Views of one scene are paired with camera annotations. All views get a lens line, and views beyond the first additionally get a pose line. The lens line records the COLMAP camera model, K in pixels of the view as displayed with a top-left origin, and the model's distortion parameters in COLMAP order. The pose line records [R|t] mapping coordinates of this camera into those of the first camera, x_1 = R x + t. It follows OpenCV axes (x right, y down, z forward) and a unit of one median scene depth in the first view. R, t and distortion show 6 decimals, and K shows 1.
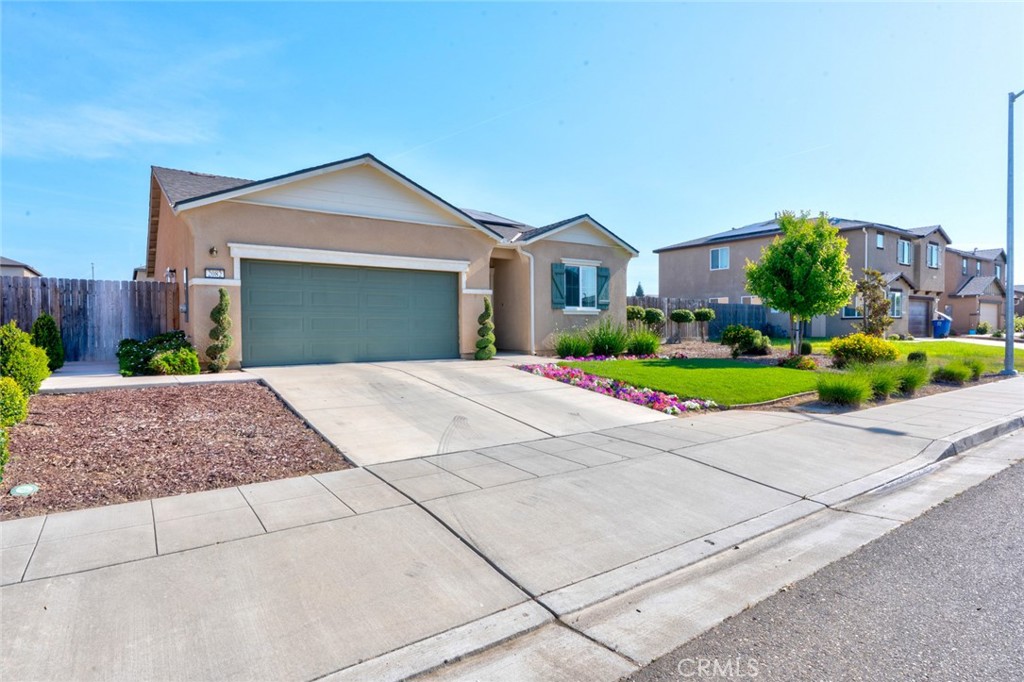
lens RADIAL K [[539.1, 0, 512.0], [0, 539.1, 341.0], [0, 0, 1]] dist [-0.000489, 0.001135]
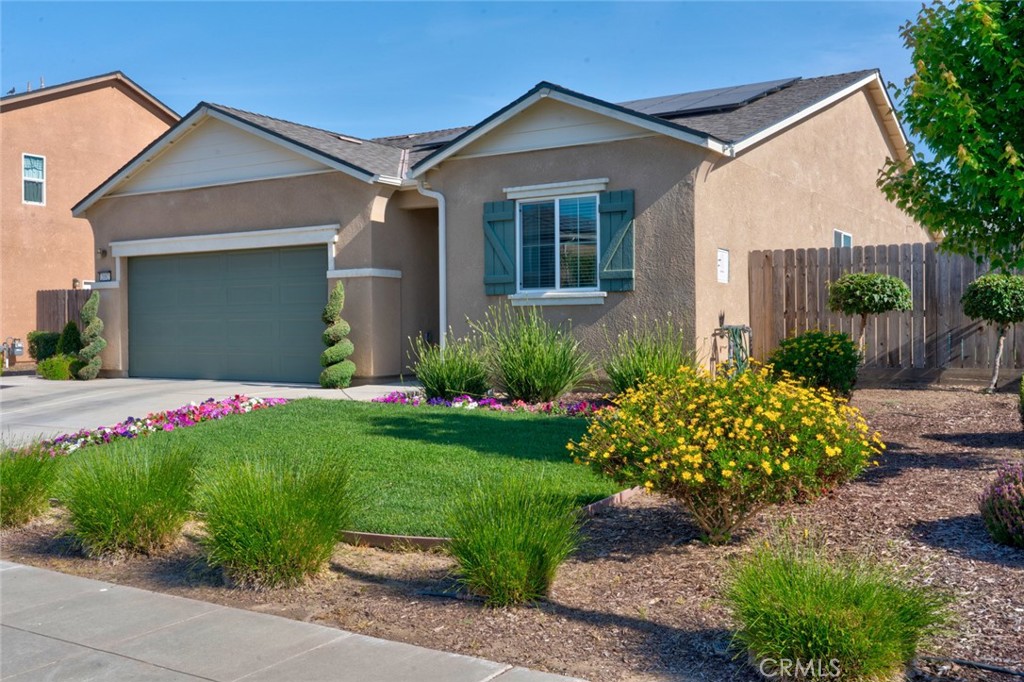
lens RADIAL K [[991.5, 0, 512.0], [0, 991.5, 341.0], [0, 0, 1]] dist [0.011463, 0.002054]
pose [[0.384311, 0.008611, -0.923163, 1.077872], [-0.024397, 0.999702, -0.000831, -0.022121], [0.922881, 0.022842, 0.384407, 0.800086]]
